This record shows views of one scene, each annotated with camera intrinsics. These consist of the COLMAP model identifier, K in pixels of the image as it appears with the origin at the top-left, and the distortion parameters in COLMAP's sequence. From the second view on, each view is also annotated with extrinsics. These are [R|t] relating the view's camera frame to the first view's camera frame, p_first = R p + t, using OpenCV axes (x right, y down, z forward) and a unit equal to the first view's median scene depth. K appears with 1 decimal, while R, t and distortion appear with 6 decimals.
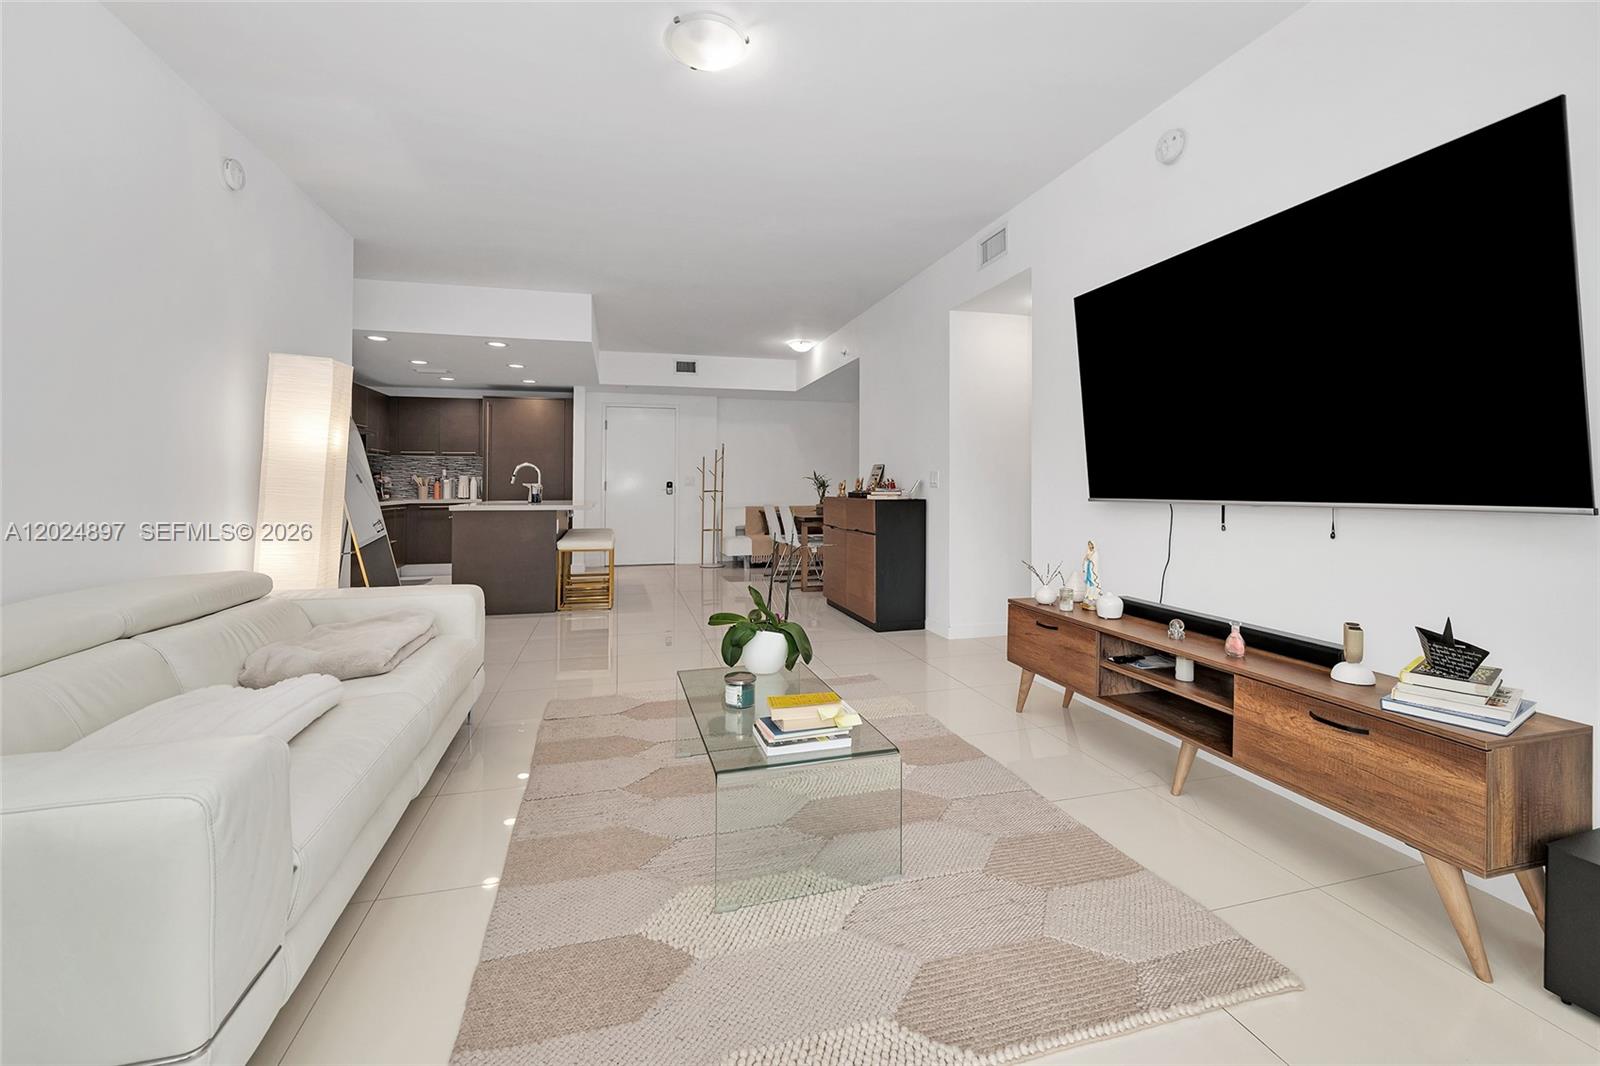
lens RADIAL K [[648.1, 0, 794.5], [0, 648.1, 466.0], [0, 0, 1]] dist [-0.006284, 0.000863]
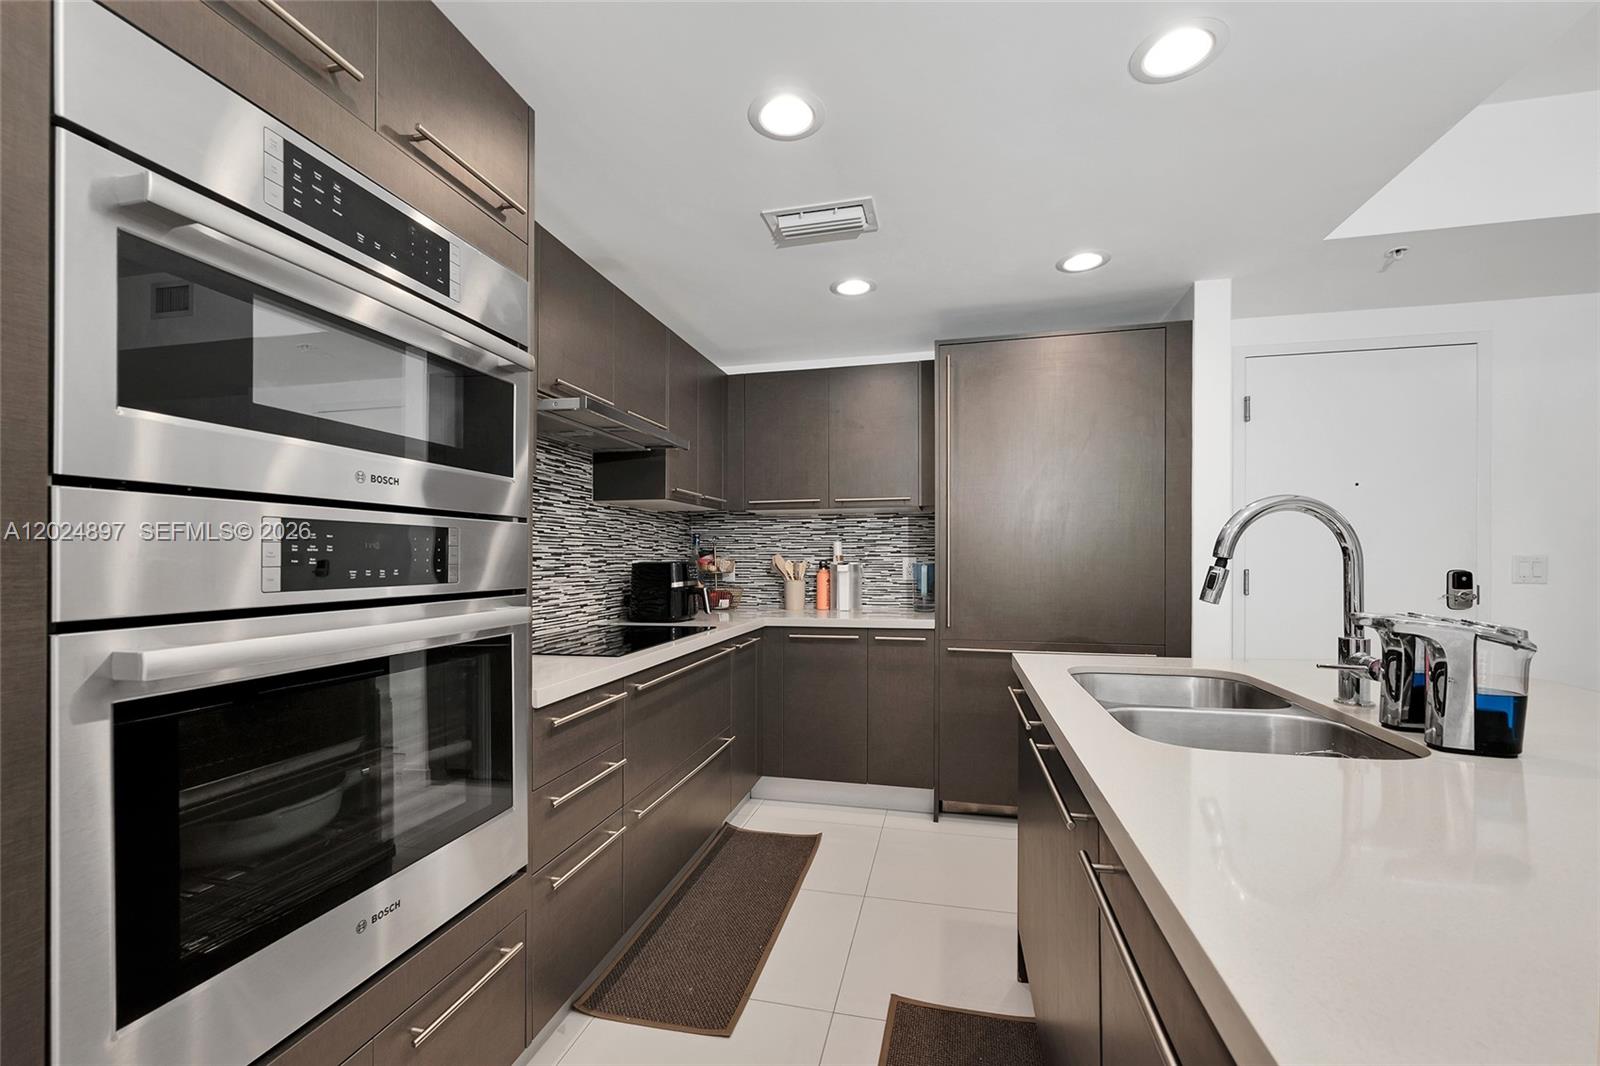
lens RADIAL K [[648.1, 0, 793.8], [0, 648.1, 553.4], [0, 0, 1]] dist [-0.006284, 0.000863]
pose [[0.877257, -0.005120, -0.479993, -0.357899], [0.016001, 0.999699, 0.018580, 0.004794], [0.479754, -0.023980, 0.877075, 0.604153]]
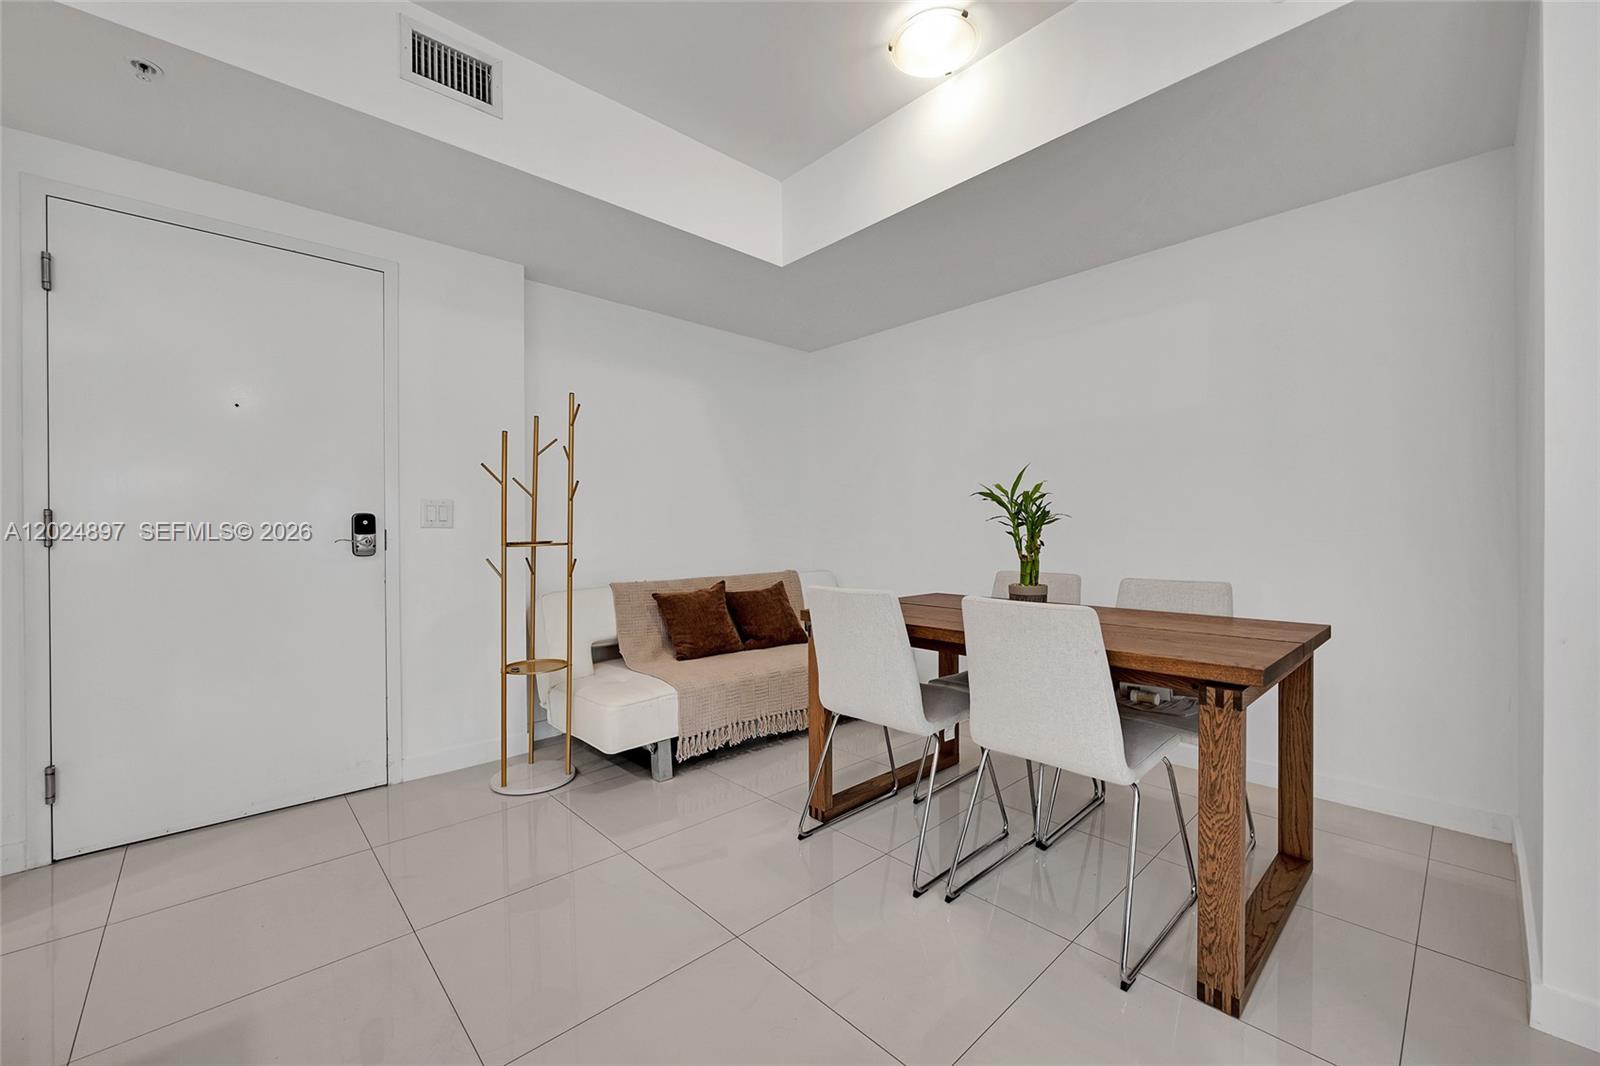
lens RADIAL K [[648.1, 0, 814.8], [0, 648.1, 534.2], [0, 0, 1]] dist [-0.006284, 0.000863]
pose [[0.885533, -0.007935, 0.464508, -0.160042], [-0.008240, 0.999429, 0.032781, 0.024183], [-0.464503, -0.032856, 0.884962, 0.695490]]
